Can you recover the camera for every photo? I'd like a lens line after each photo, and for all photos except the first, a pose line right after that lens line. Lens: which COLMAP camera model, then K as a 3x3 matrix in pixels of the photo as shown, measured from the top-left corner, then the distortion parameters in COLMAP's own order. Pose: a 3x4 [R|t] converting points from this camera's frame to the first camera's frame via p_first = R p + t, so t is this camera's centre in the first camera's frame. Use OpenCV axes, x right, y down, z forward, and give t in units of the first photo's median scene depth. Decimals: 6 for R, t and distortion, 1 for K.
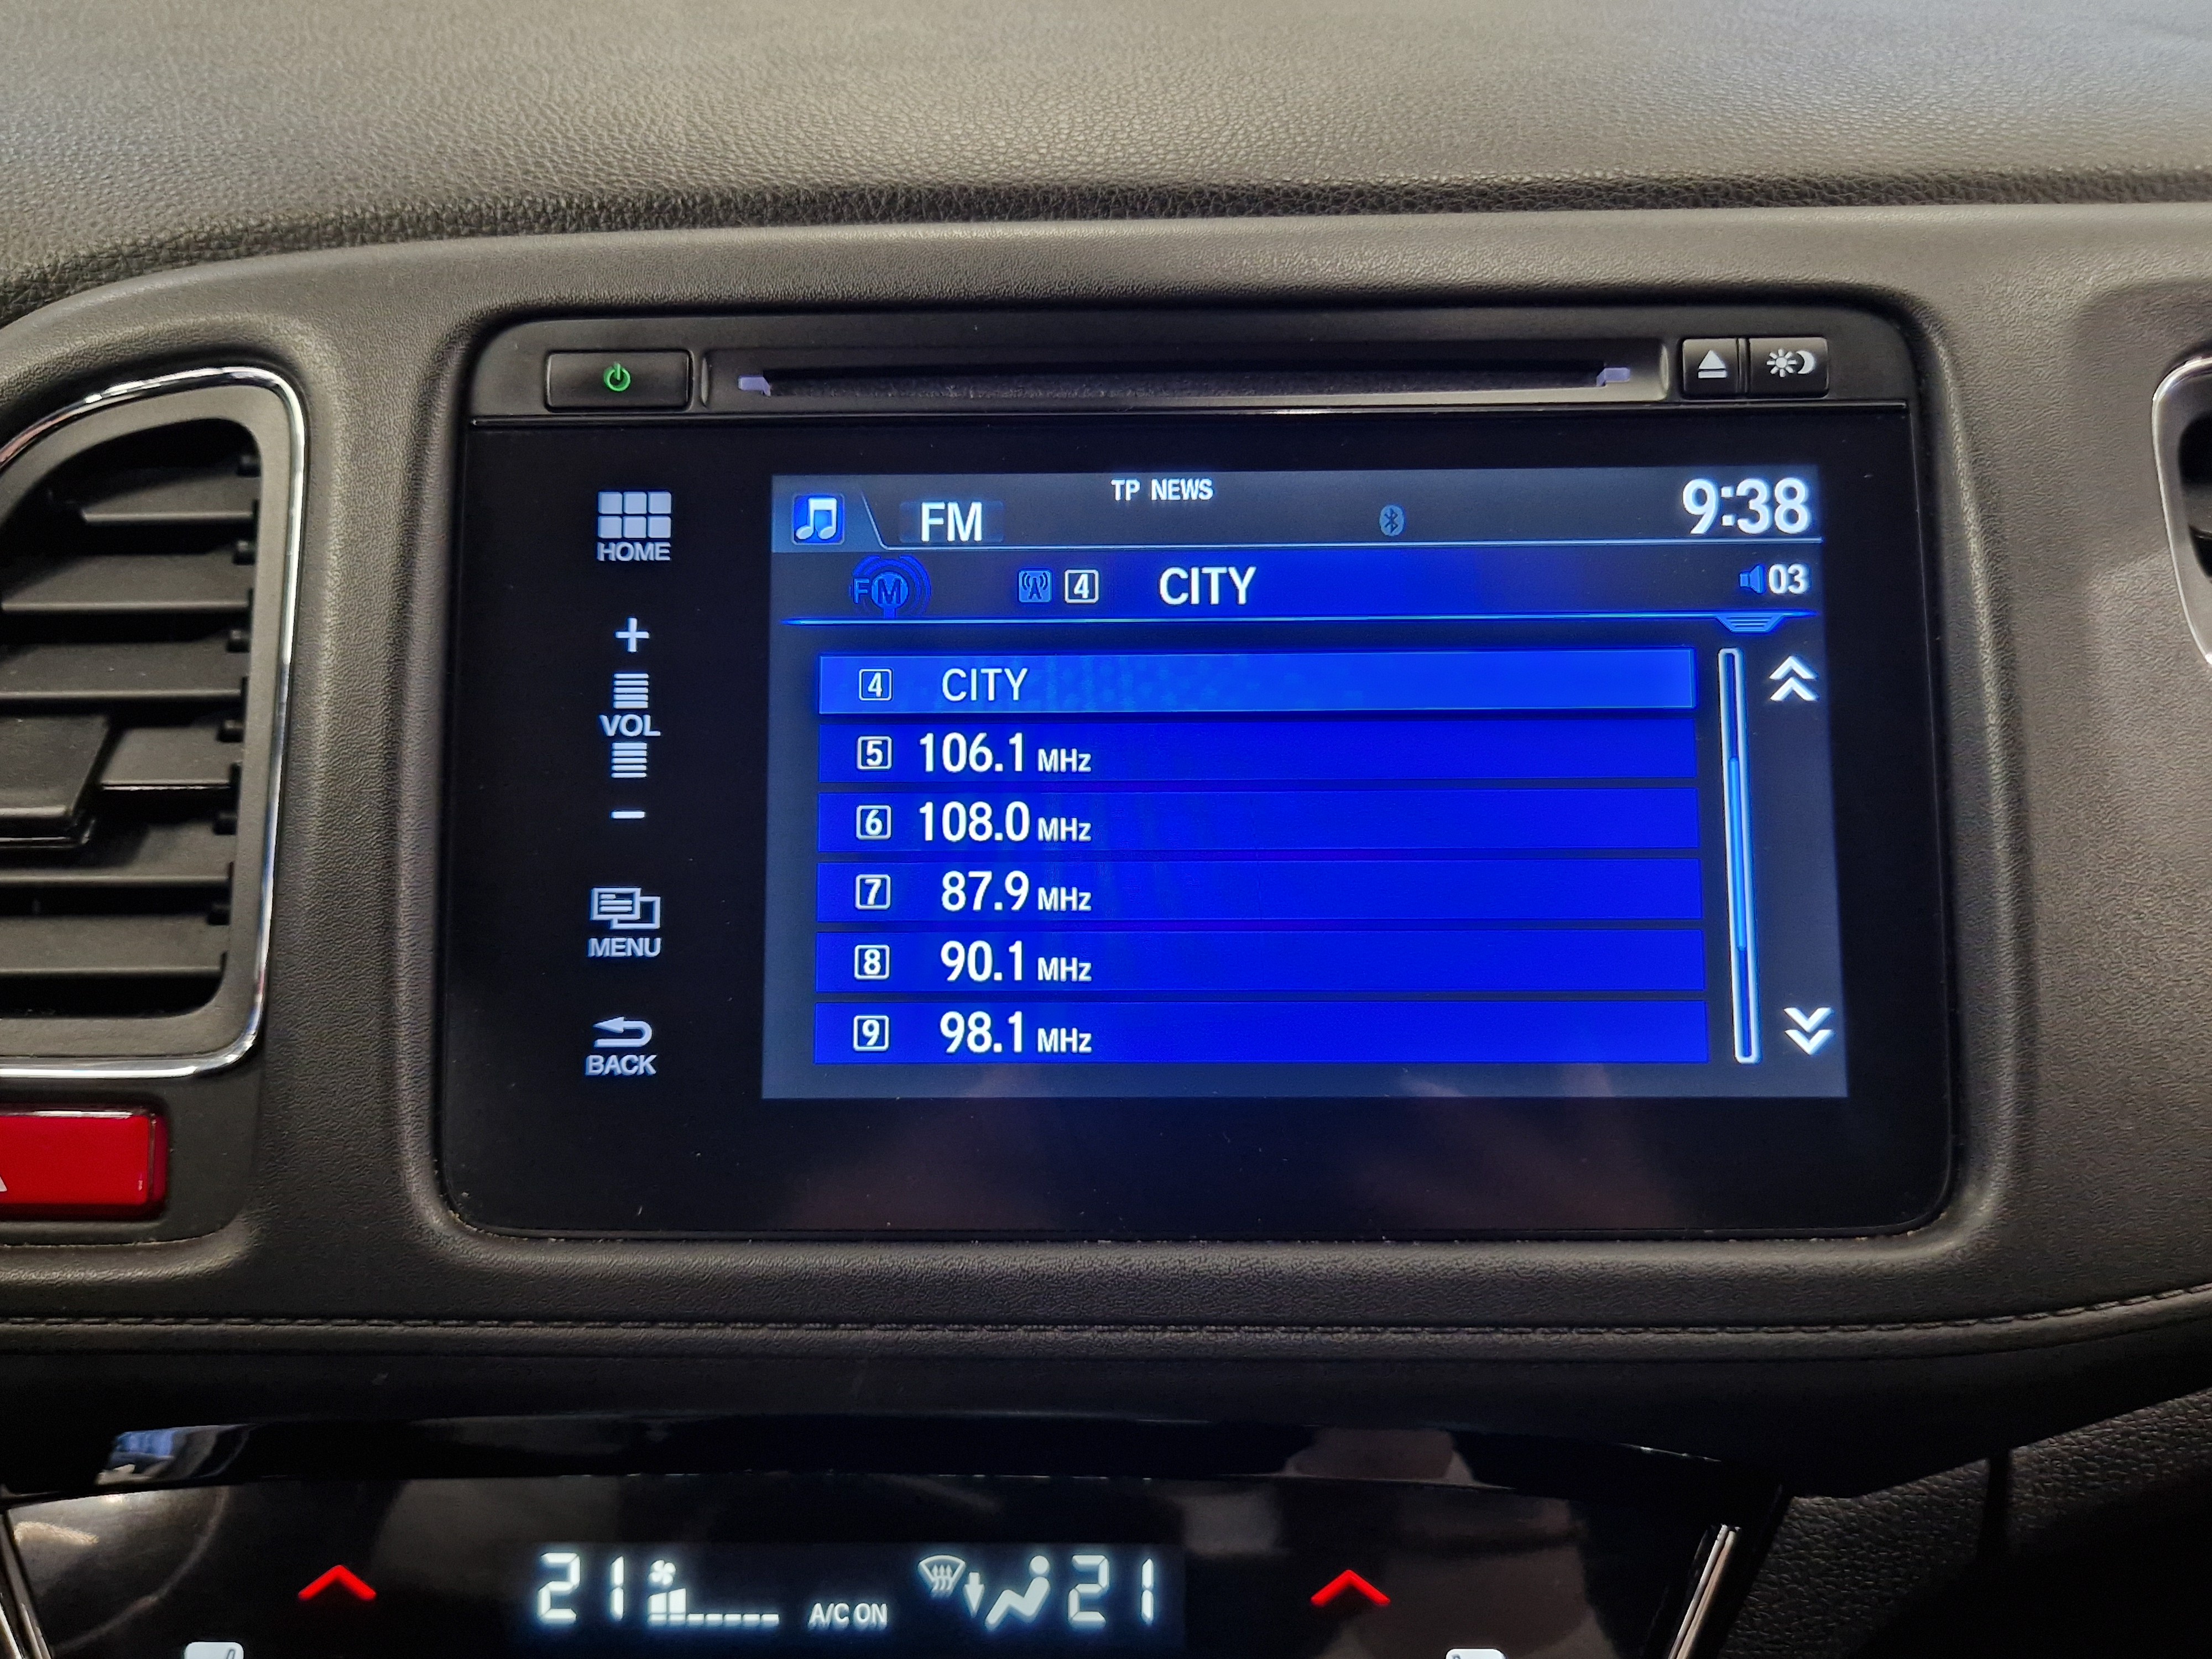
lens RADIAL K [[1871.0, 0, 1096.9], [0, 1871.0, 827.3], [0, 0, 1]] dist [0.099151, -0.062480]
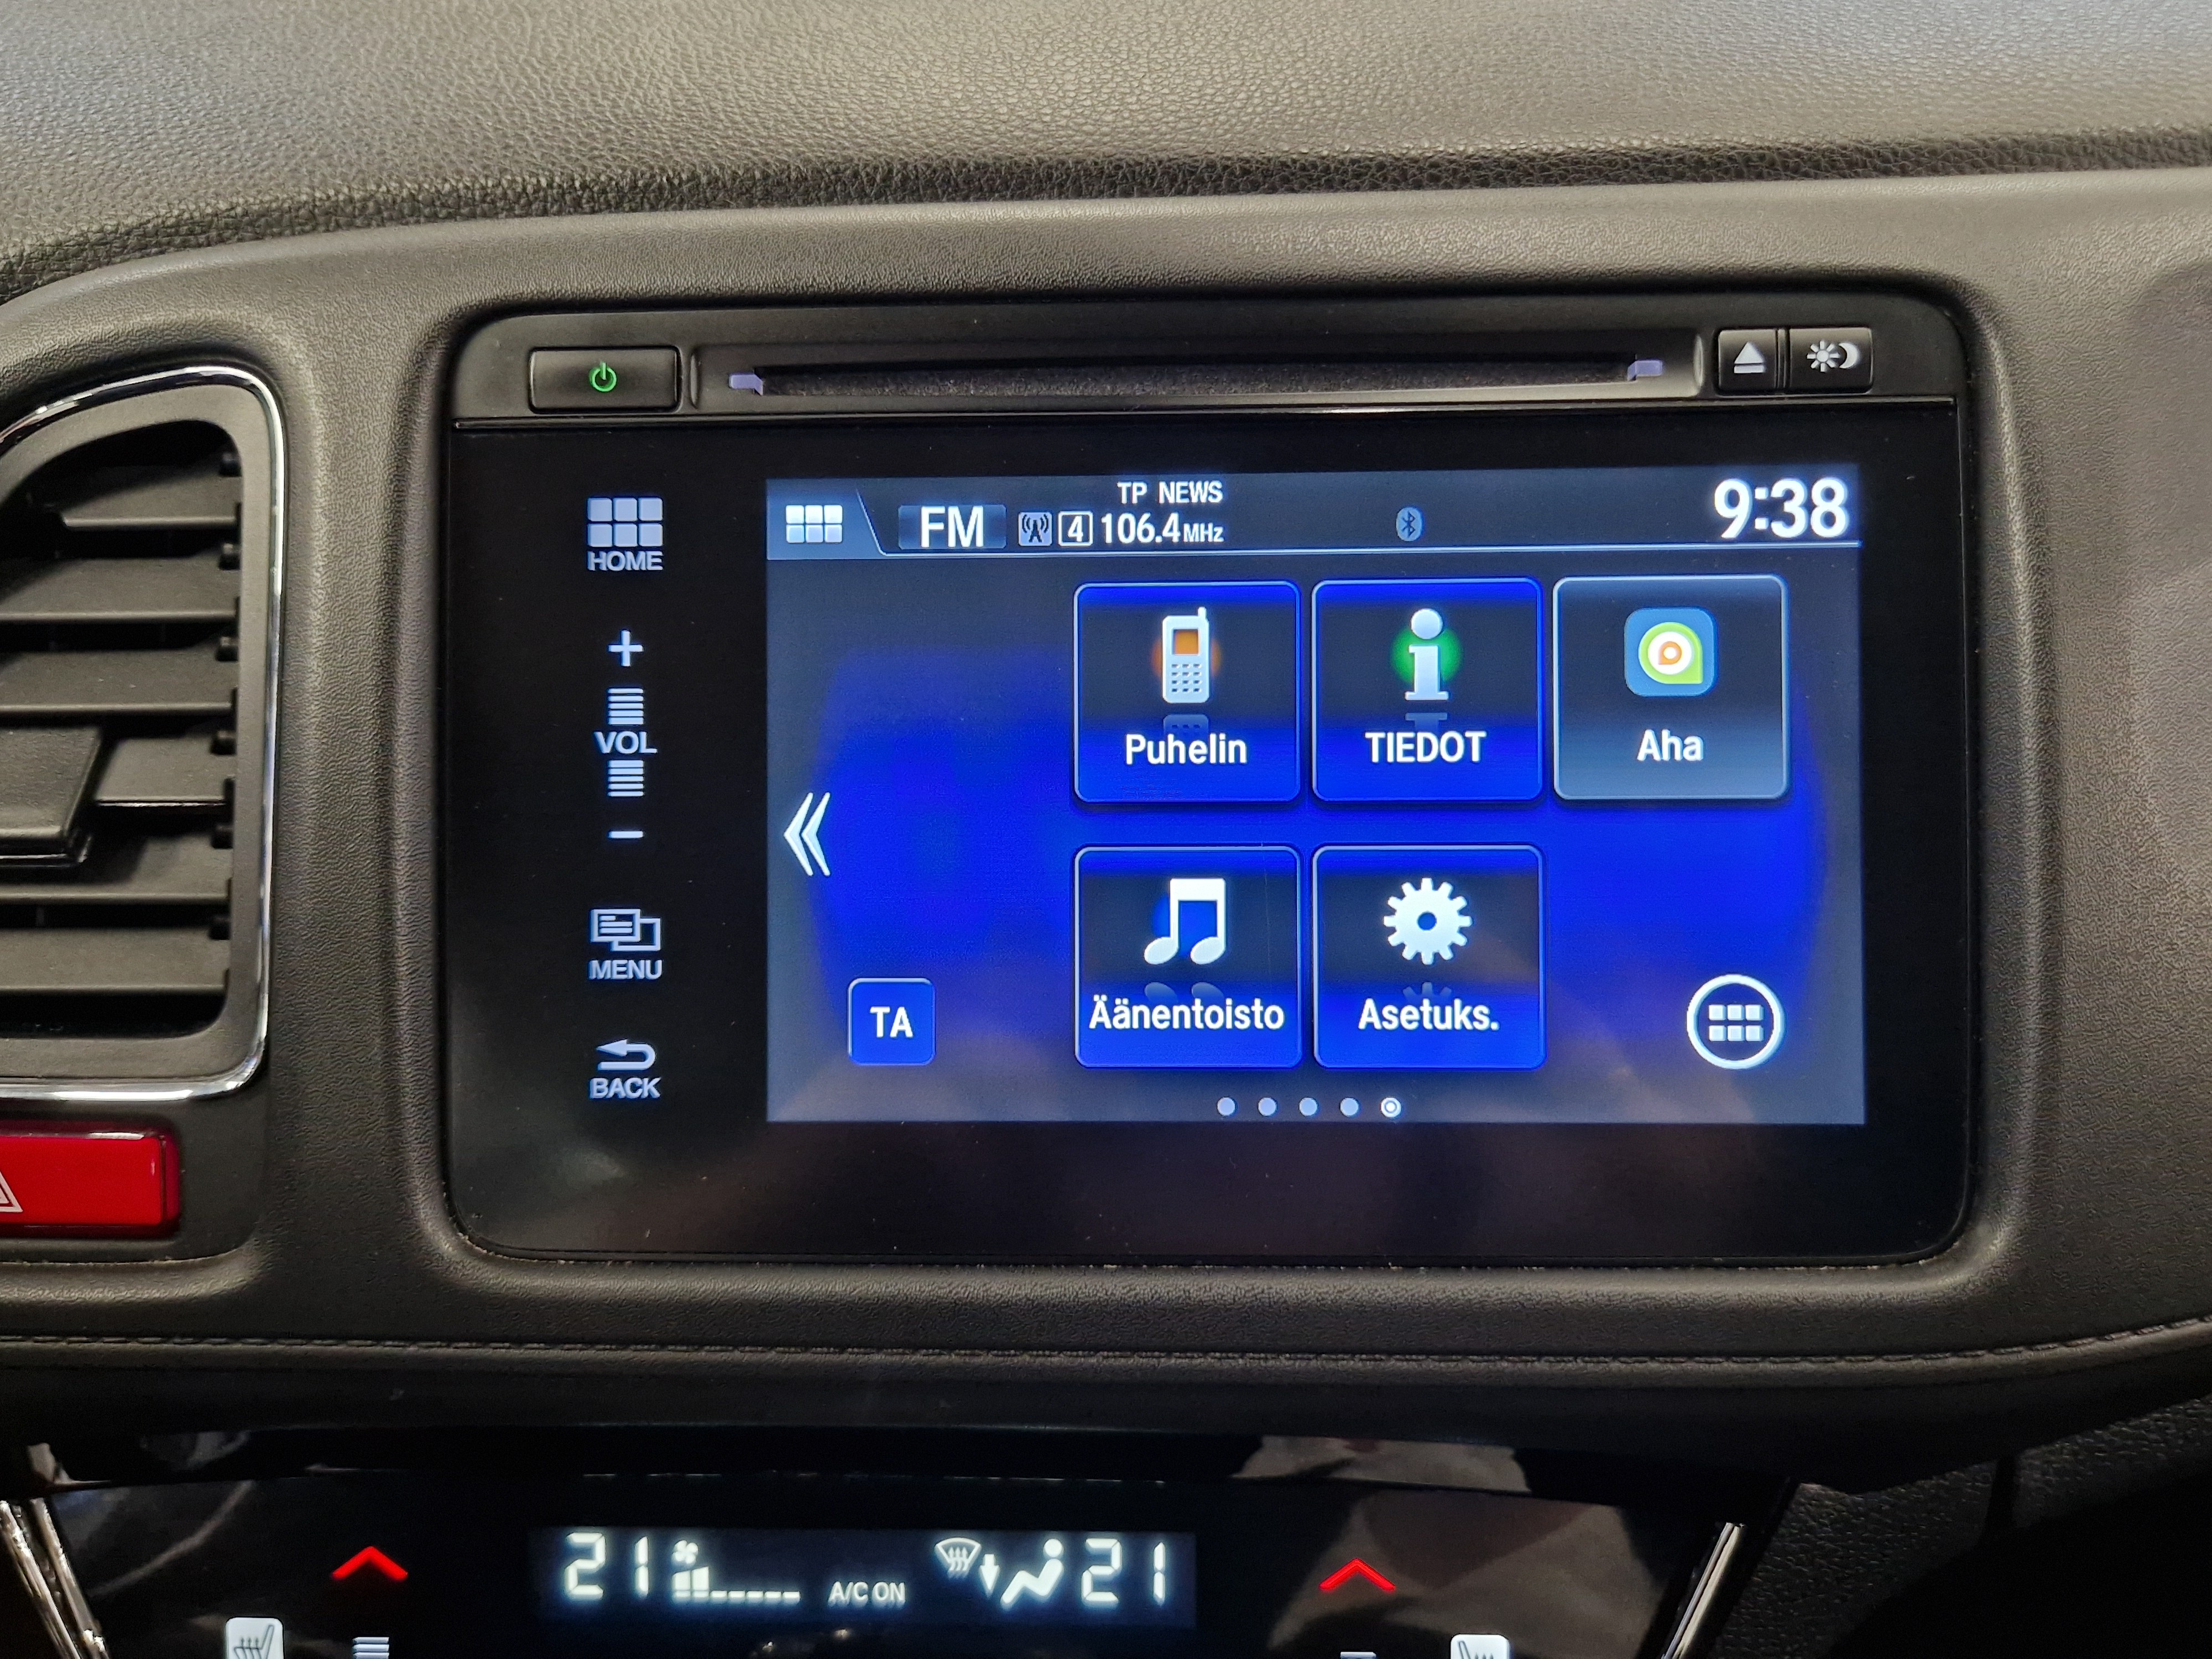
lens RADIAL K [[1871.0, 0, 1110.6], [0, 1871.0, 829.2], [0, 0, 1]] dist [0.099151, -0.062480]
pose [[0.999797, -0.001309, -0.020114, 0.022966], [0.003239, 0.995355, 0.096221, -0.099652], [0.019895, -0.096267, 0.995157, 0.024840]]
